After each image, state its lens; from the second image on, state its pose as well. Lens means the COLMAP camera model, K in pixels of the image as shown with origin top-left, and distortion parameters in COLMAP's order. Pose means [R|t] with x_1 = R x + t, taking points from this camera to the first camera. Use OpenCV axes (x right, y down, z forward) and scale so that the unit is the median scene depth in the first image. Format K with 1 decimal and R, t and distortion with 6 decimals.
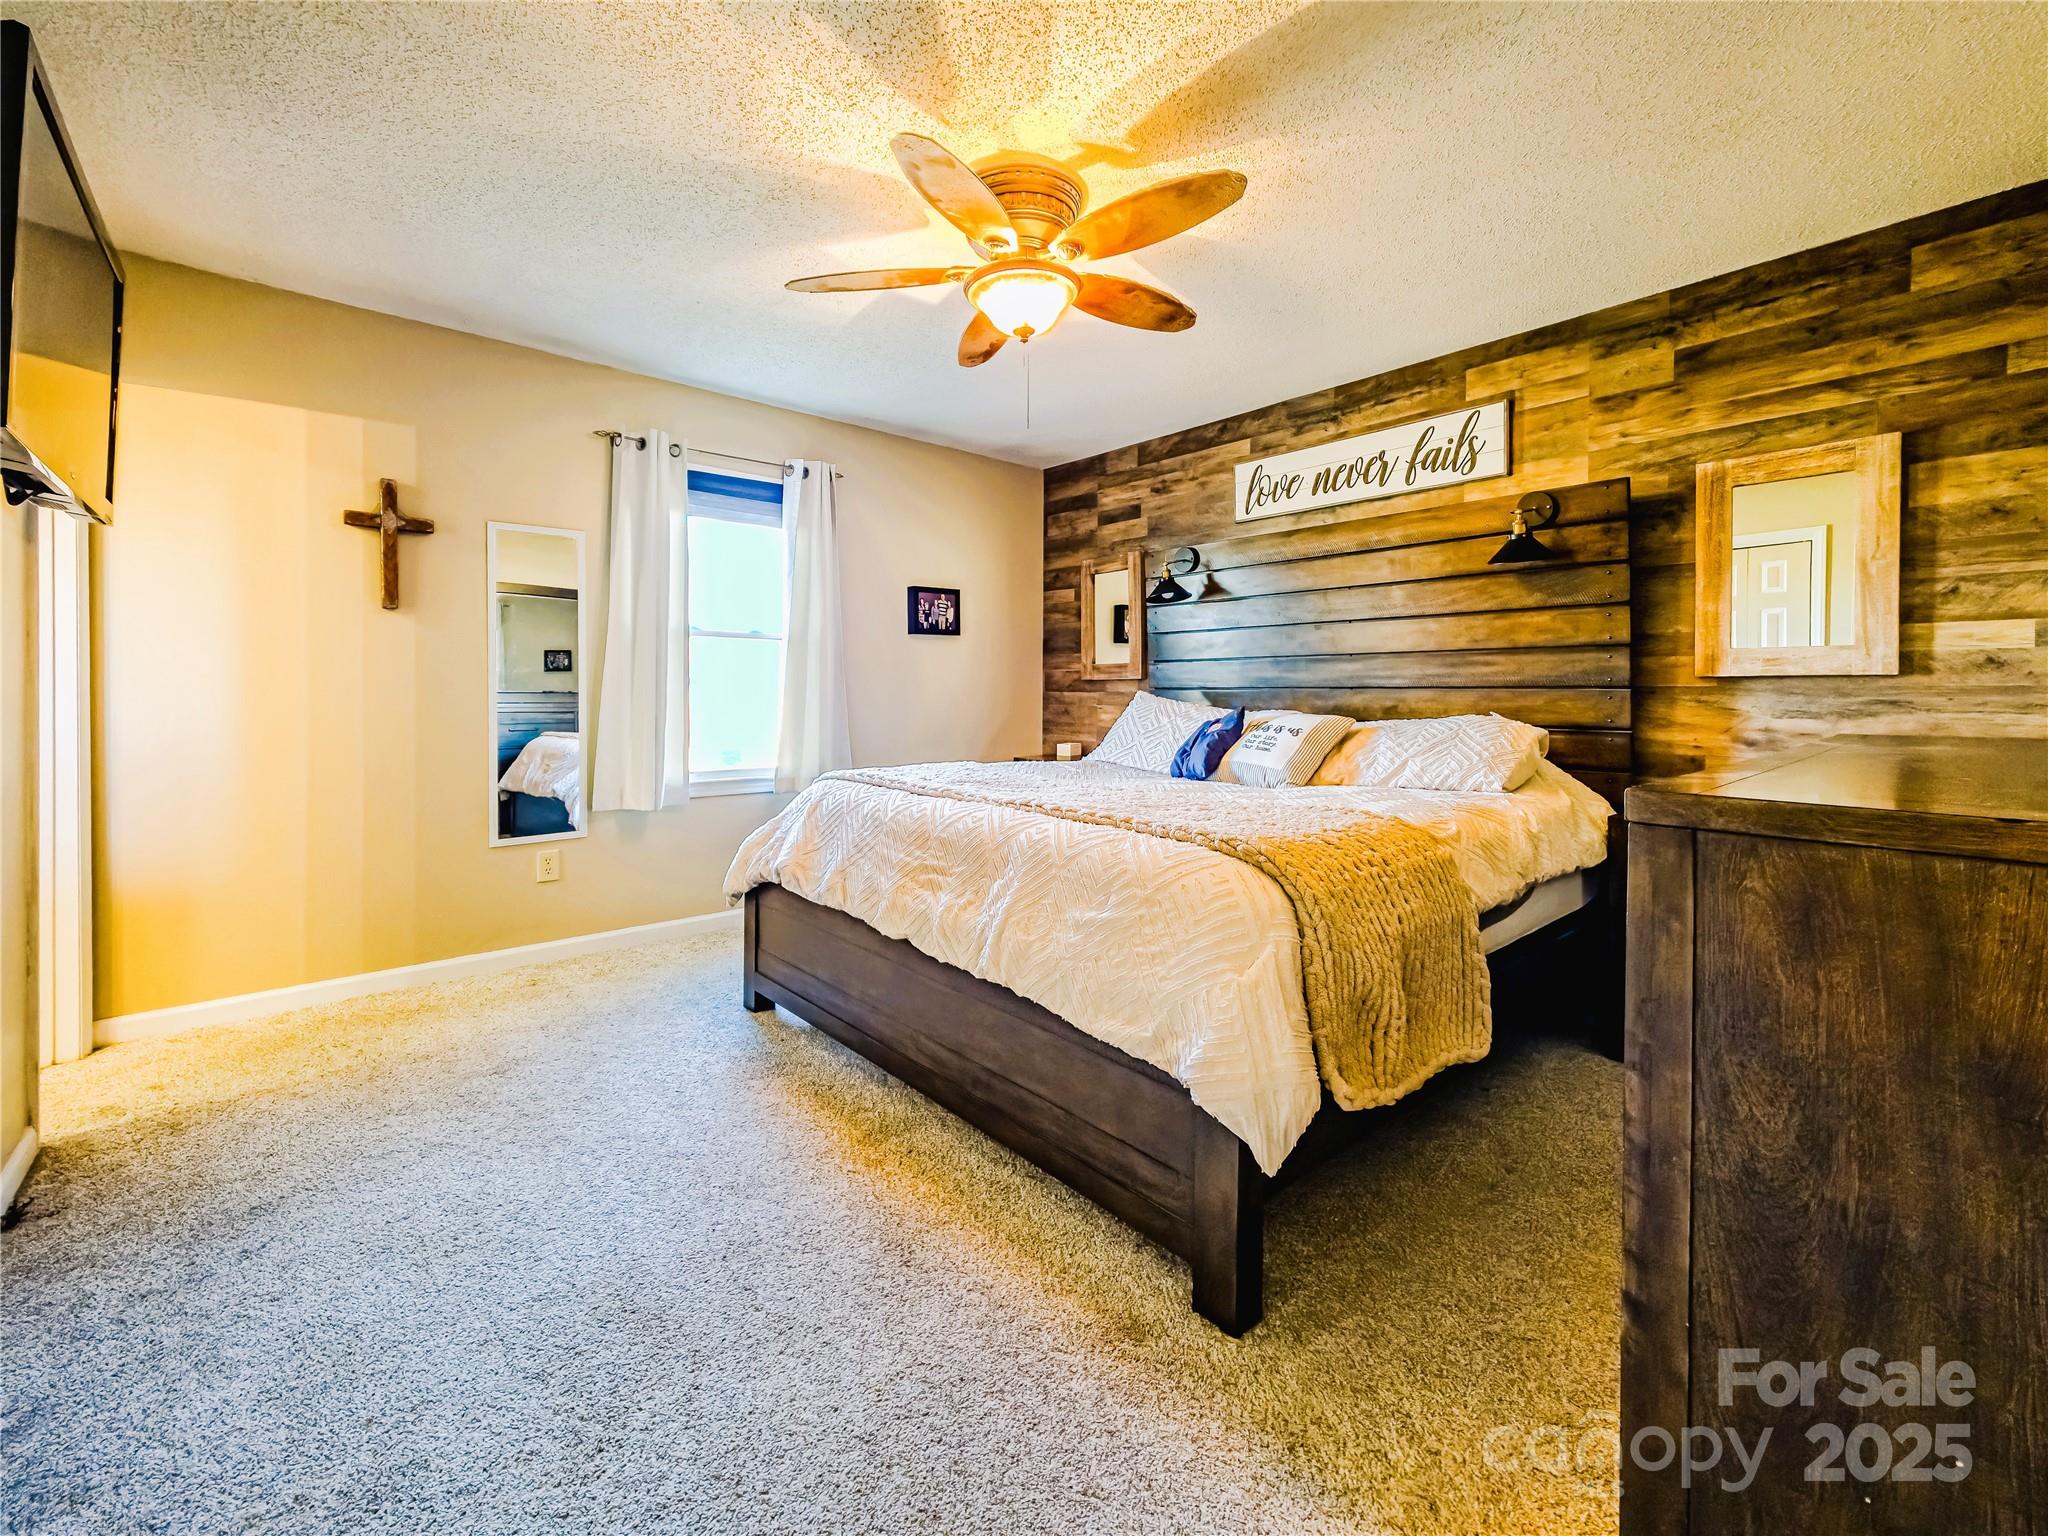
lens RADIAL K [[795.6, 0, 995.4], [0, 795.6, 747.7], [0, 0, 1]] dist [0.004078, 0.000120]
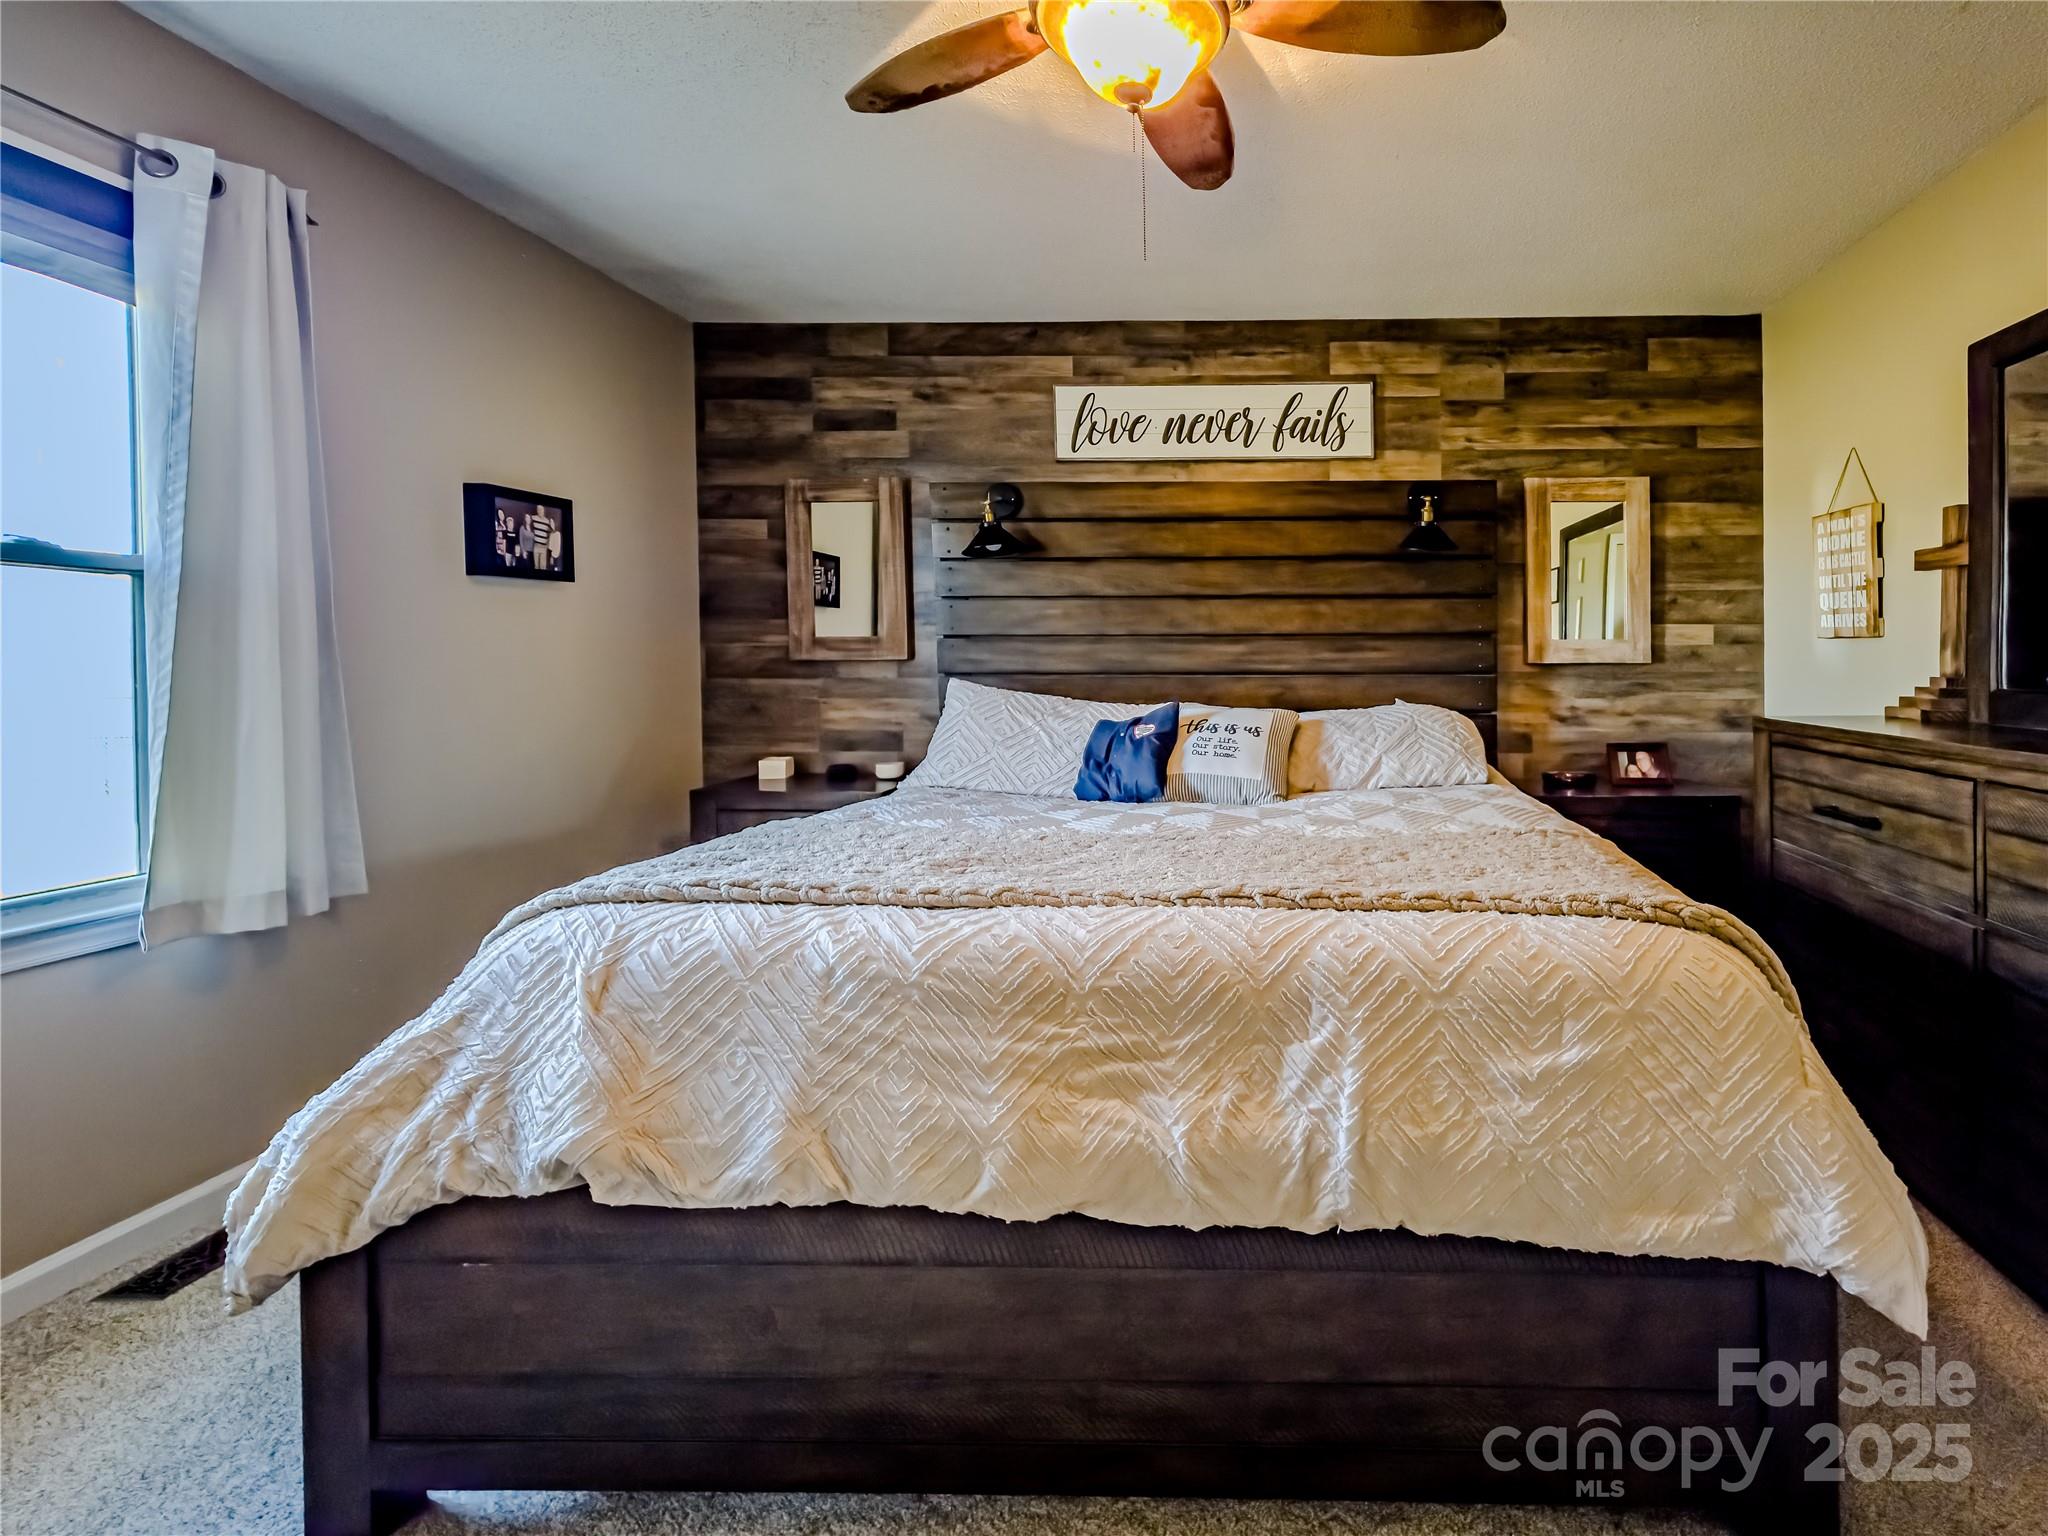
lens RADIAL K [[908.6, 0, 1240.6], [0, 908.6, 705.1], [0, 0, 1]] dist [0.003325, -0.000181]
pose [[0.681262, -0.041287, 0.730874, -0.297604], [0.056367, 0.998403, 0.003858, -0.048466], [-0.729866, 0.038569, 0.682501, 0.350620]]
